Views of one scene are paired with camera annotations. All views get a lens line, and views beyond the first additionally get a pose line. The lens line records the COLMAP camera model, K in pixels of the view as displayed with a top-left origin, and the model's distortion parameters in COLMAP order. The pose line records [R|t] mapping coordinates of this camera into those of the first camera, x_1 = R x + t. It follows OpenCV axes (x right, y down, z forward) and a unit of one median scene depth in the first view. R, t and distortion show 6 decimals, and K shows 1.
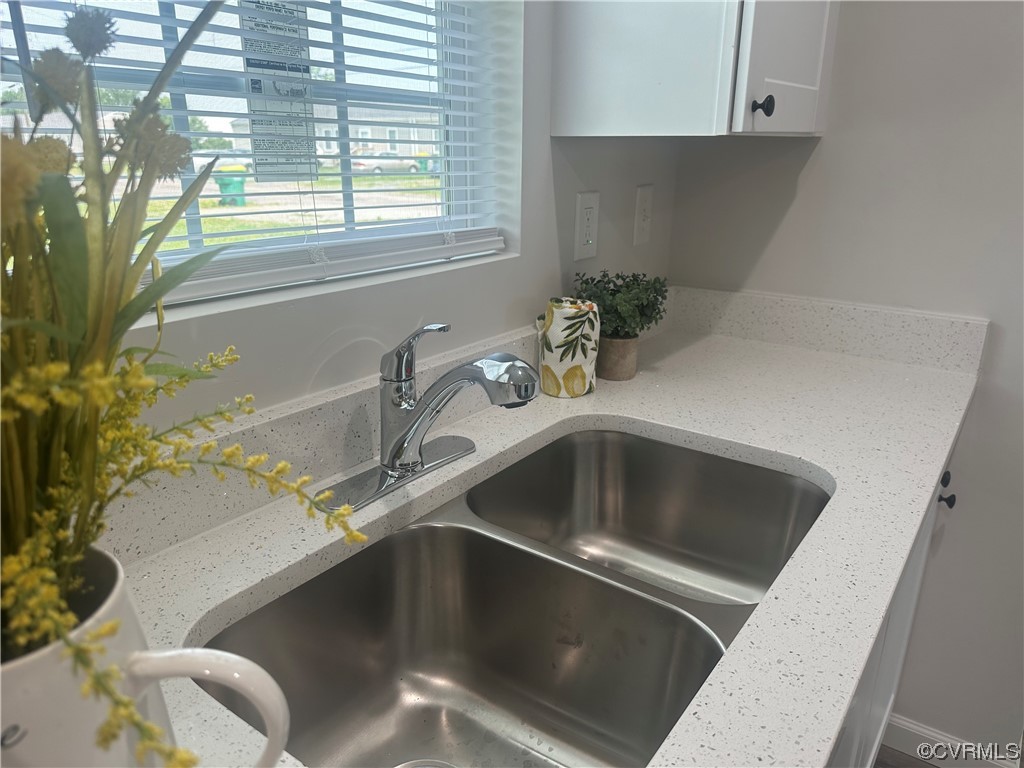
lens RADIAL K [[723.8, 0, 511.4], [0, 723.8, 399.8], [0, 0, 1]] dist [0.041513, -0.000920]
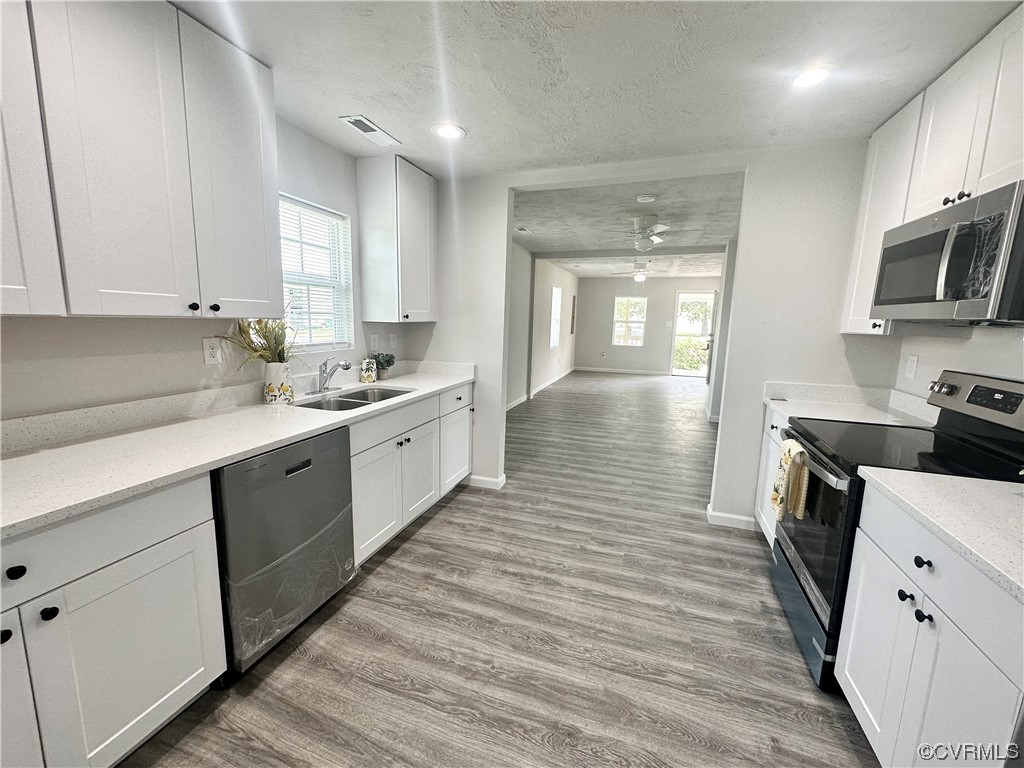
lens RADIAL K [[411.0, 0, 512.1], [0, 411.0, 382.6], [0, 0, 1]] dist [-0.003723, 0.000343]
pose [[0.956092, -0.029933, 0.291535, 0.182861], [0.079793, 0.983777, -0.160673, 0.439636], [-0.281996, 0.176881, 0.942969, -1.427025]]
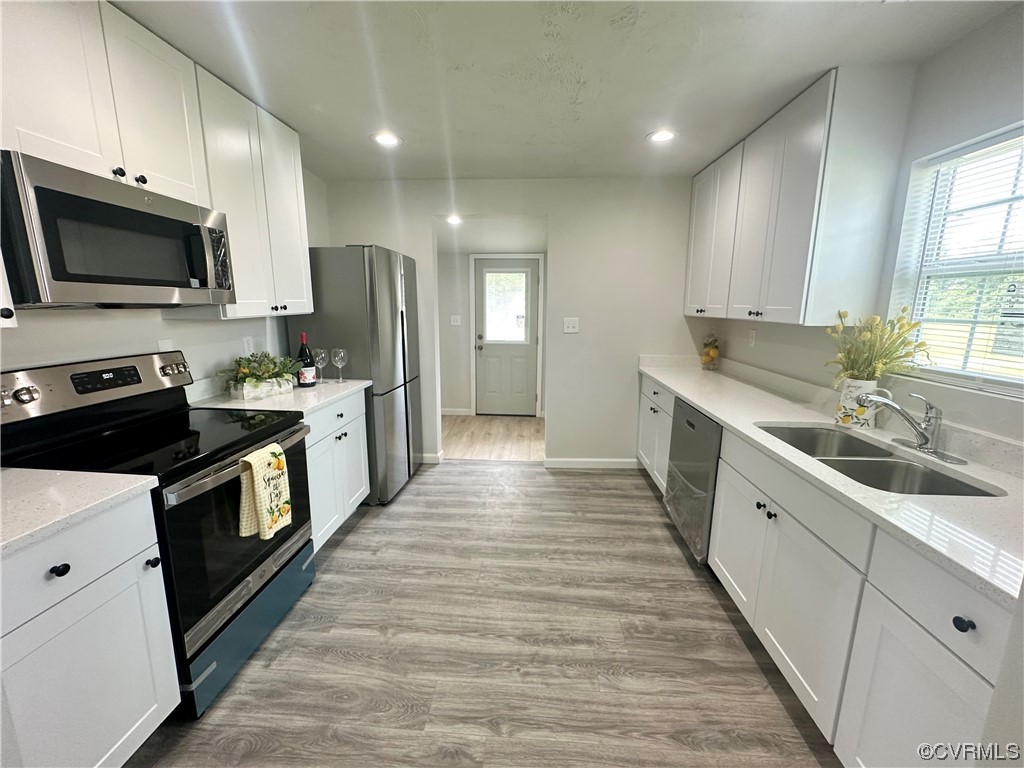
lens RADIAL K [[411.0, 0, 512.1], [0, 411.0, 382.6], [0, 0, 1]] dist [-0.003723, 0.000343]
pose [[-0.843257, 0.082189, -0.531190, 1.596060], [-0.192596, 0.876423, 0.441349, -0.416111], [0.501821, 0.474476, -0.723221, 0.968693]]
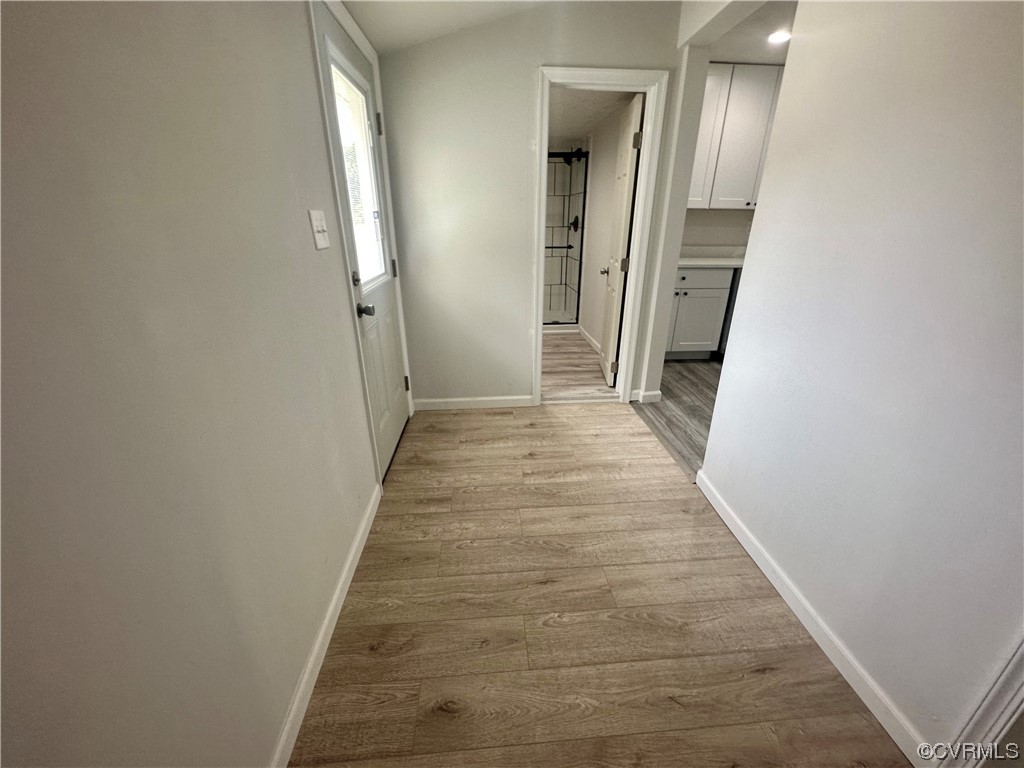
lens RADIAL K [[411.0, 0, 512.1], [0, 411.0, 382.6], [0, 0, 1]] dist [-0.003723, 0.000343]
pose [[0.641463, 0.277214, -0.715317, 1.032234], [-0.244468, 0.957684, 0.151913, 1.153904], [0.727160, 0.077426, 0.682088, -3.219084]]
